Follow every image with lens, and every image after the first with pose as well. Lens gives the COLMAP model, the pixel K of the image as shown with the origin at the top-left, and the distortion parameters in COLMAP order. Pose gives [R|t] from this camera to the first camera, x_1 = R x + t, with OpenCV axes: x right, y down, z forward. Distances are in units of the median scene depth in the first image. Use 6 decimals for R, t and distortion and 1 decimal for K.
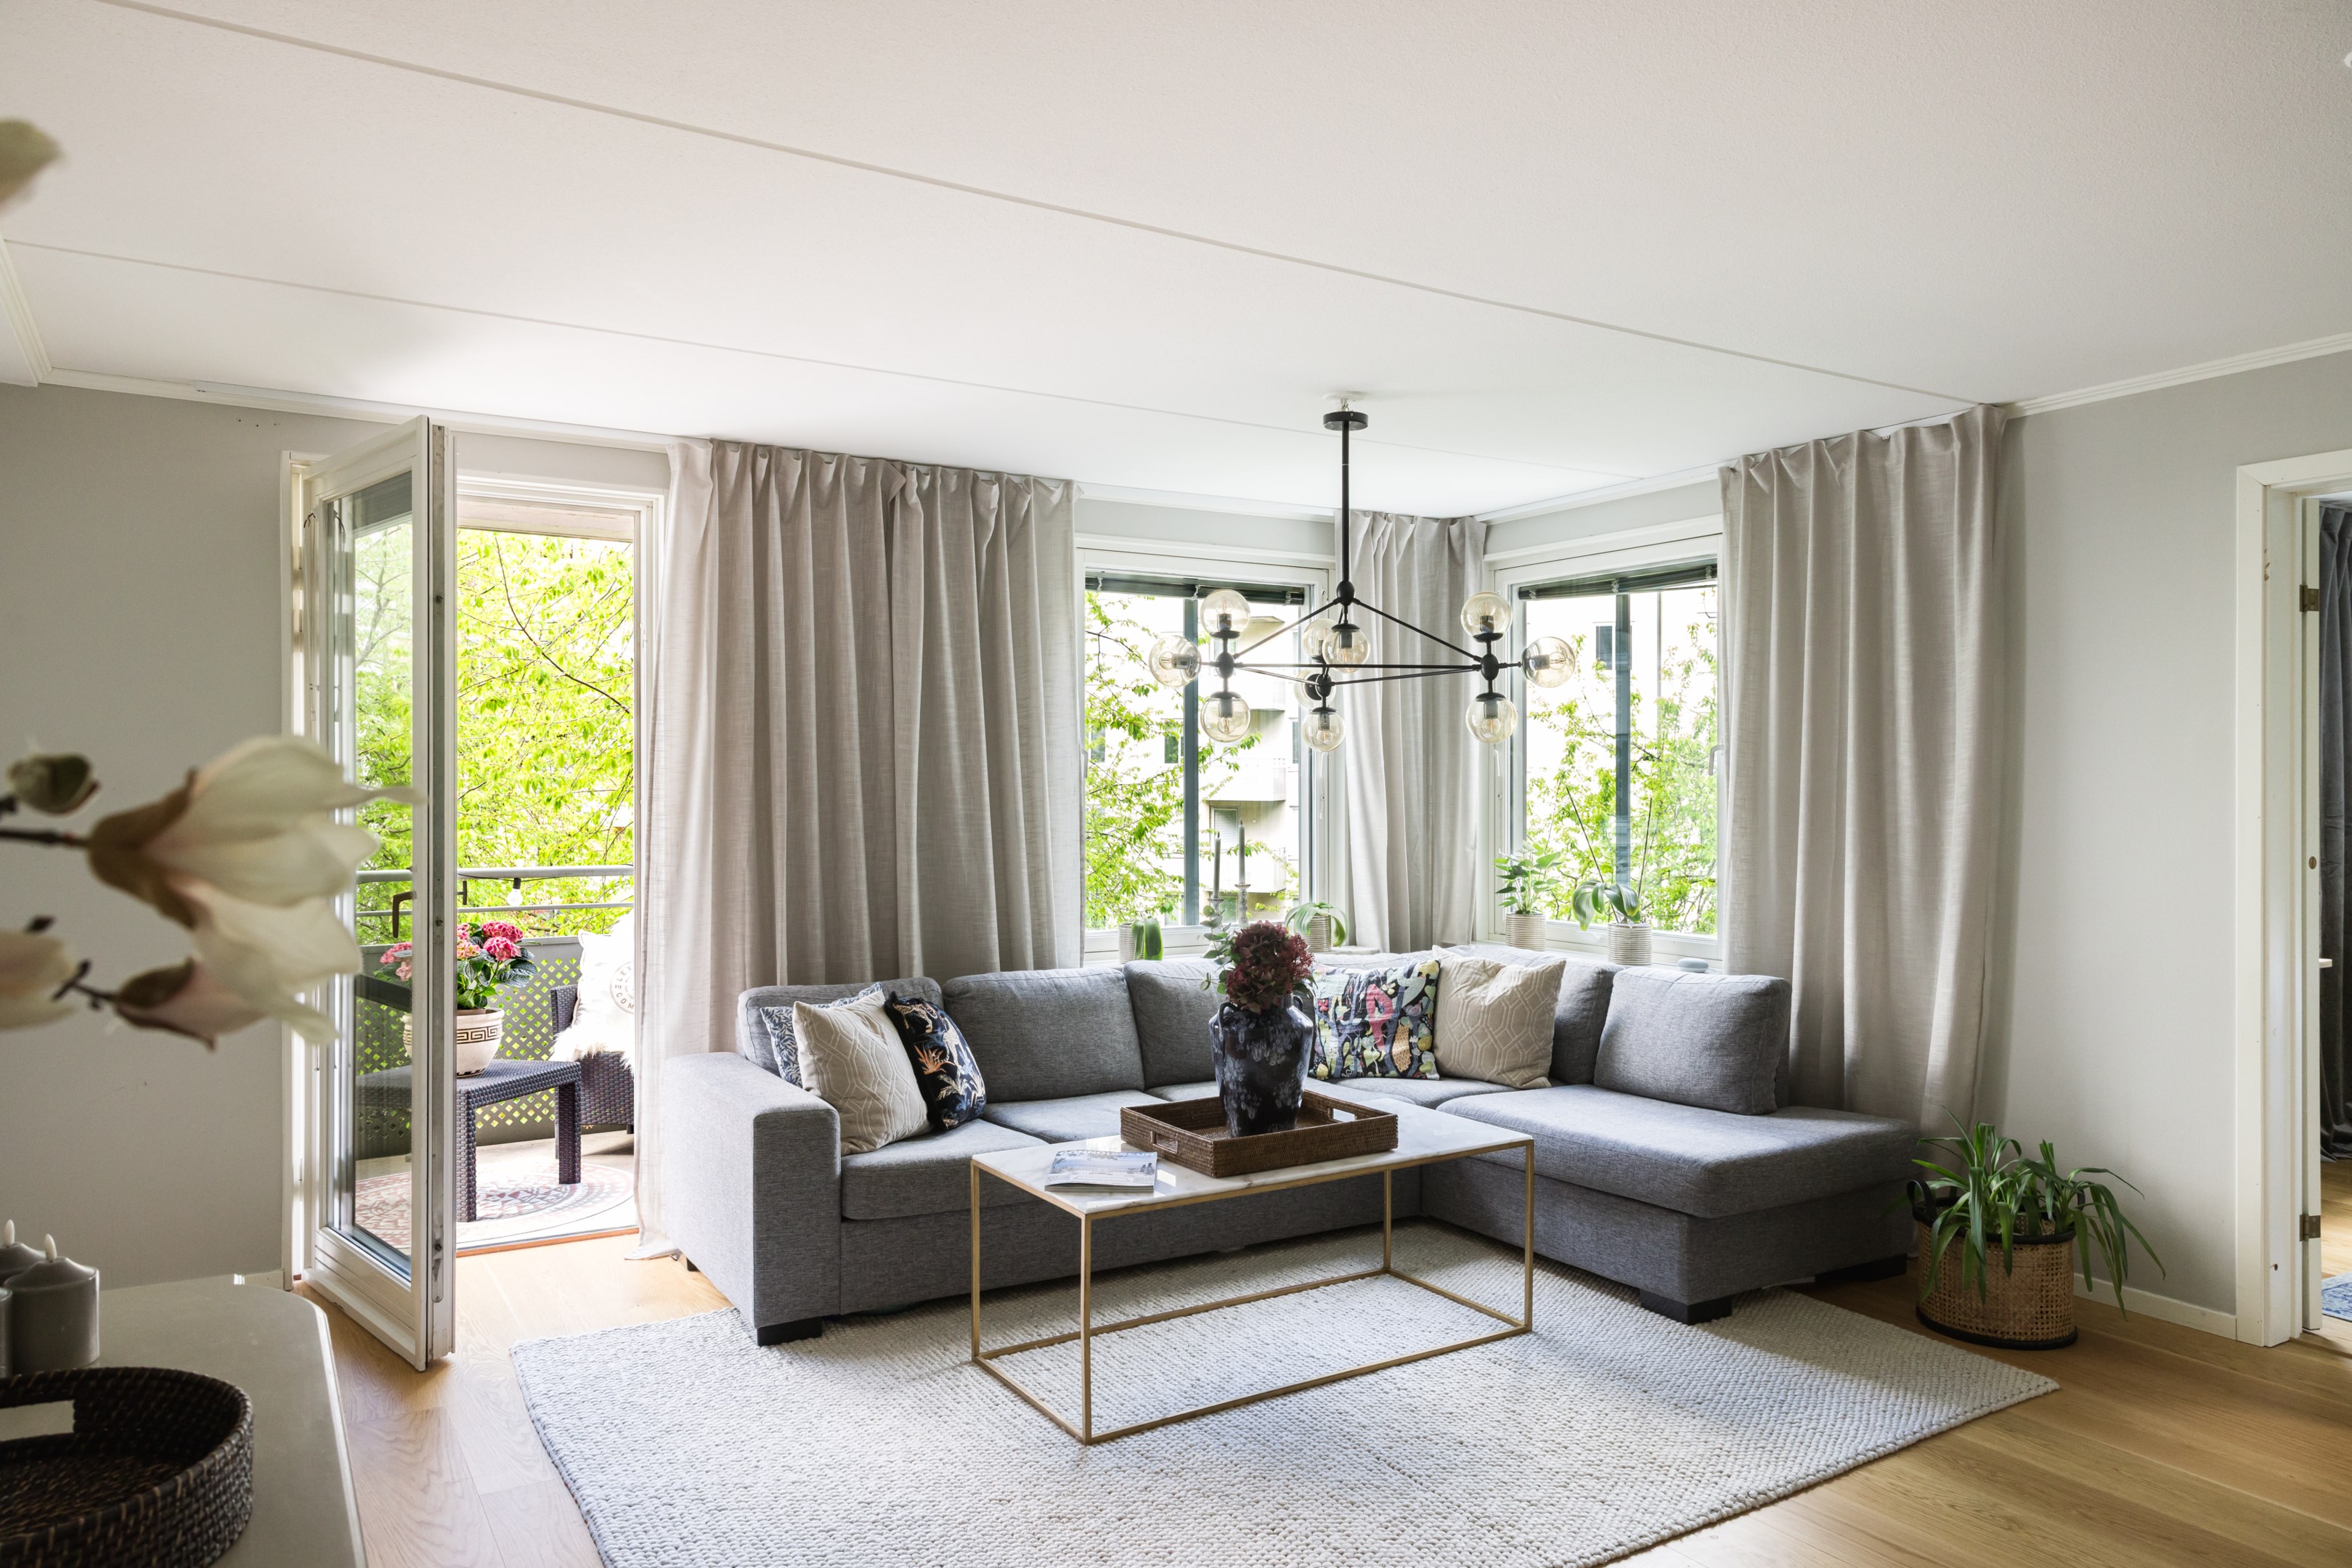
lens RADIAL K [[1563.4, 0, 1176.0], [0, 1563.4, 784.0], [0, 0, 1]] dist [-0.000715, 0.003338]
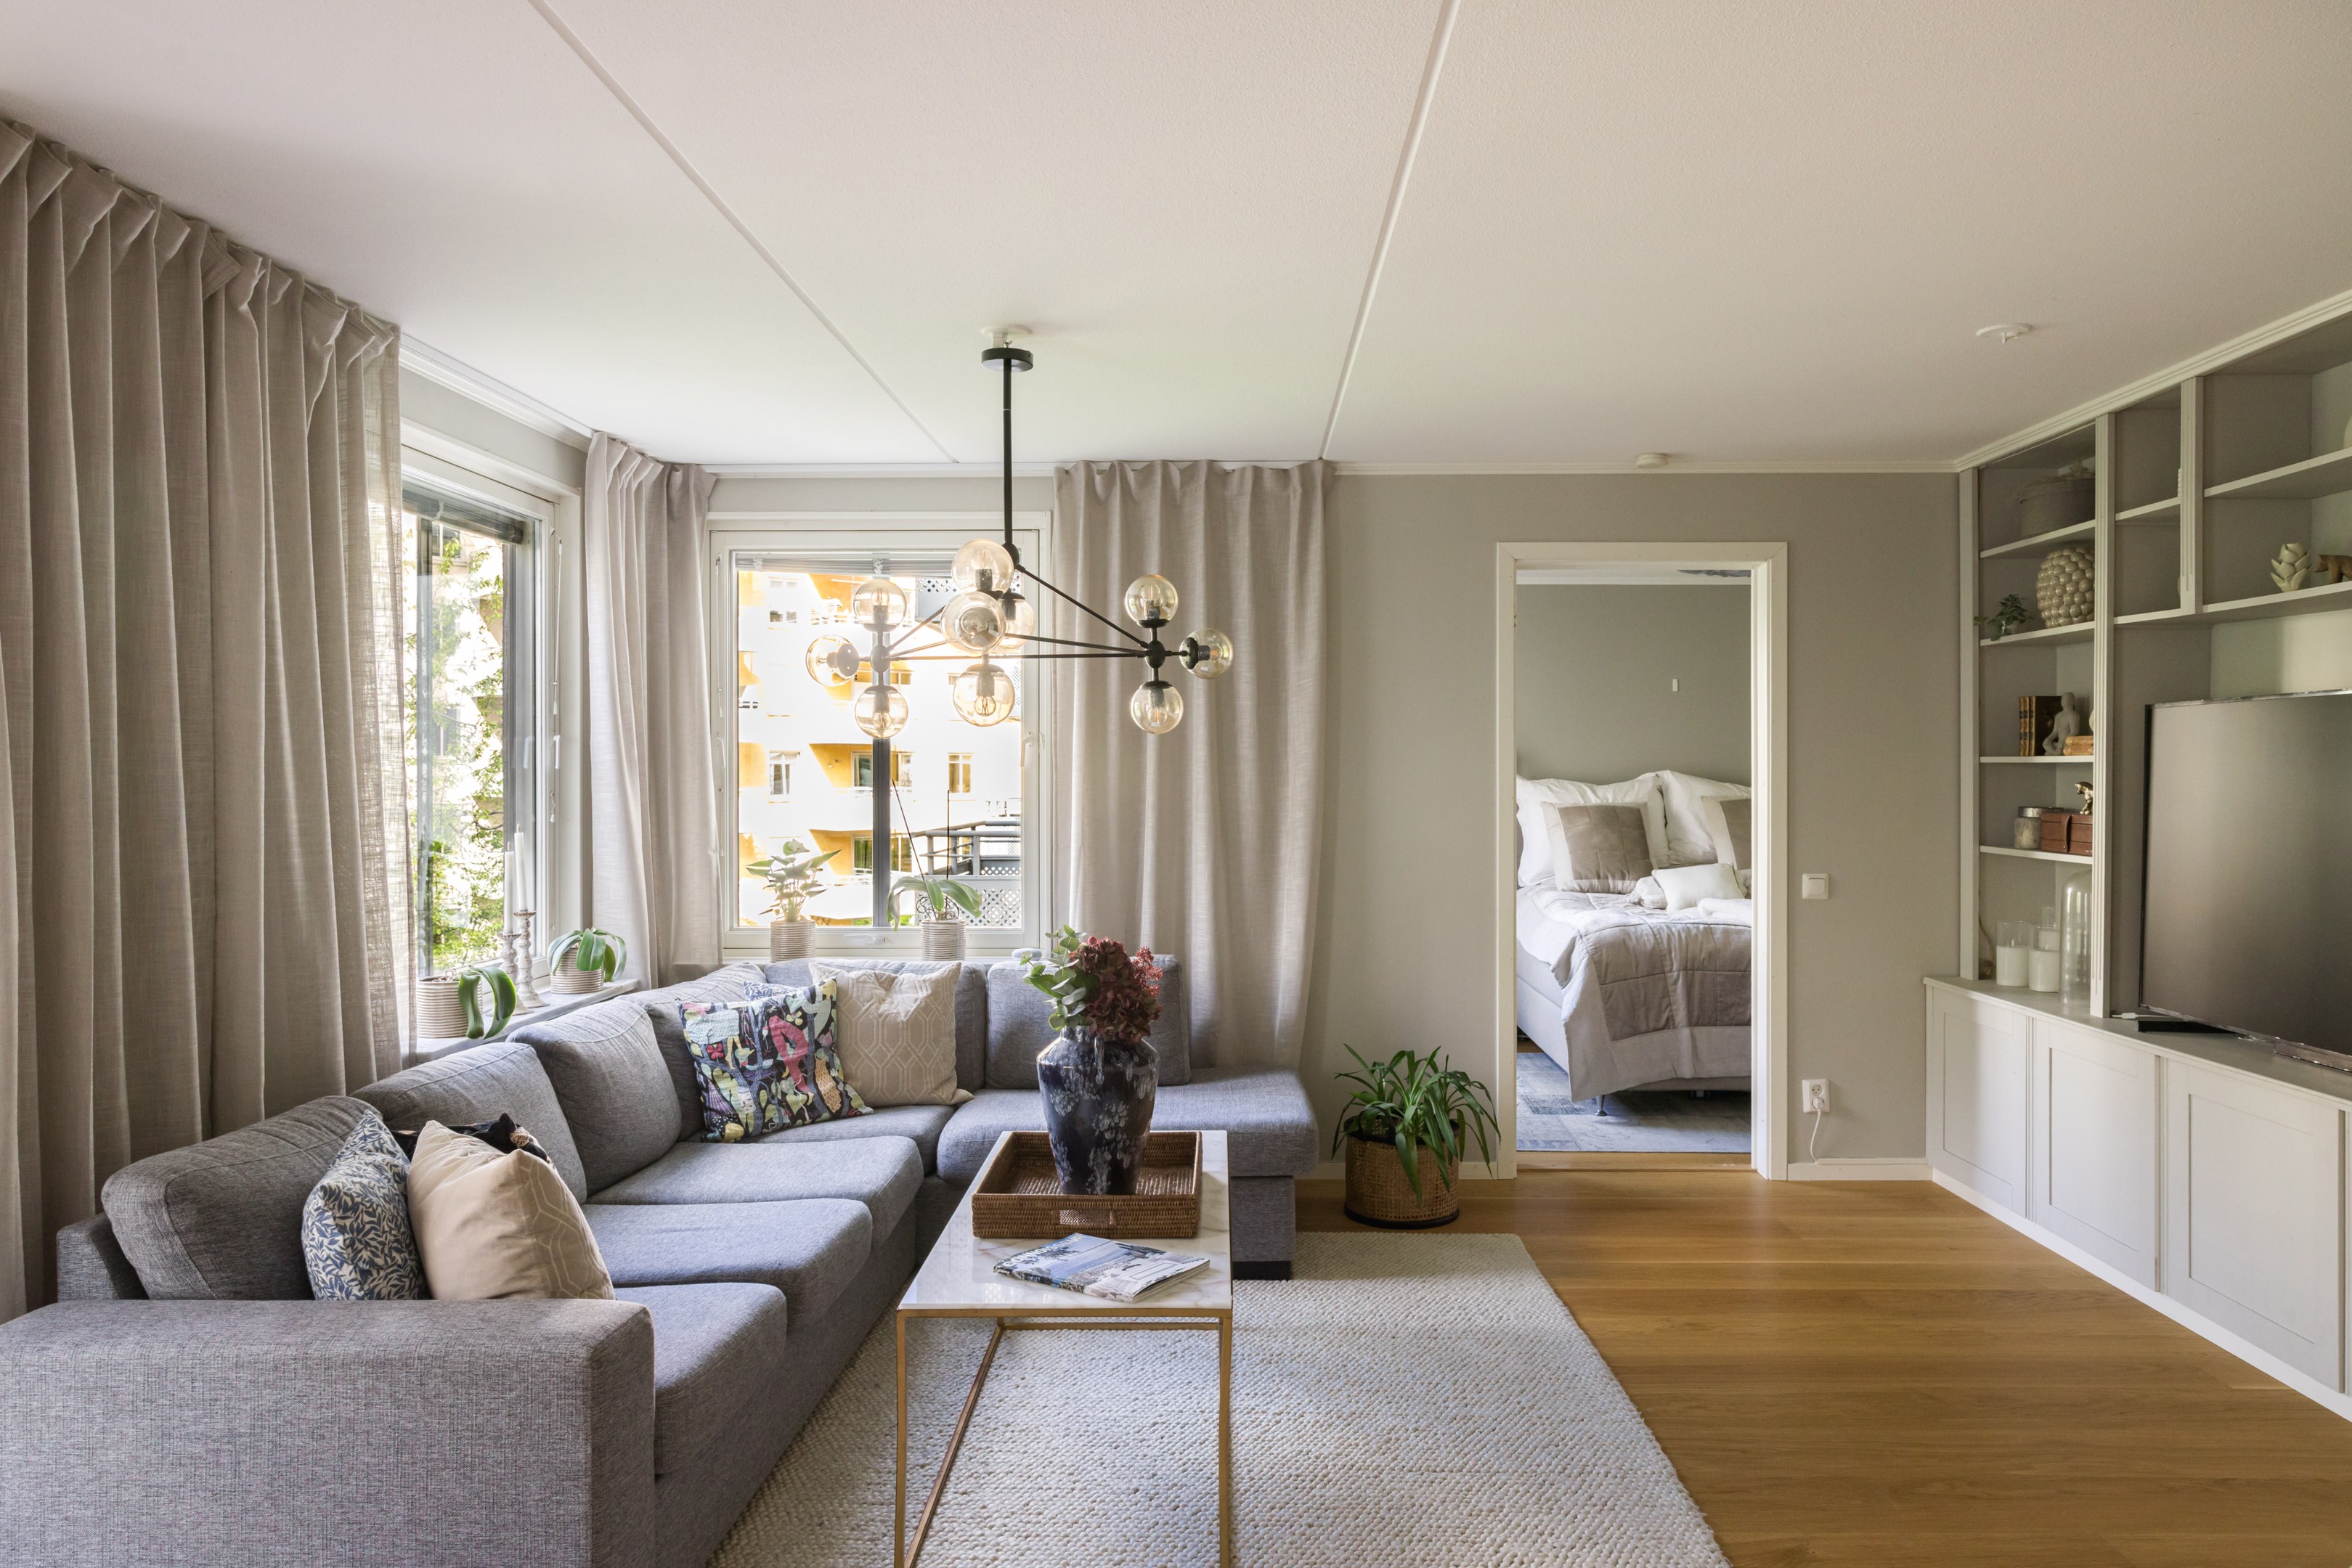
lens RADIAL K [[1581.1, 0, 1194.7], [0, 1581.1, 771.4], [0, 0, 1]] dist [0.001376, 0.002409]
pose [[0.533394, -0.001766, 0.845865, -0.482097], [0.003779, 0.999993, -0.000295, -0.001972], [-0.845858, 0.003353, 0.533397, 0.367918]]
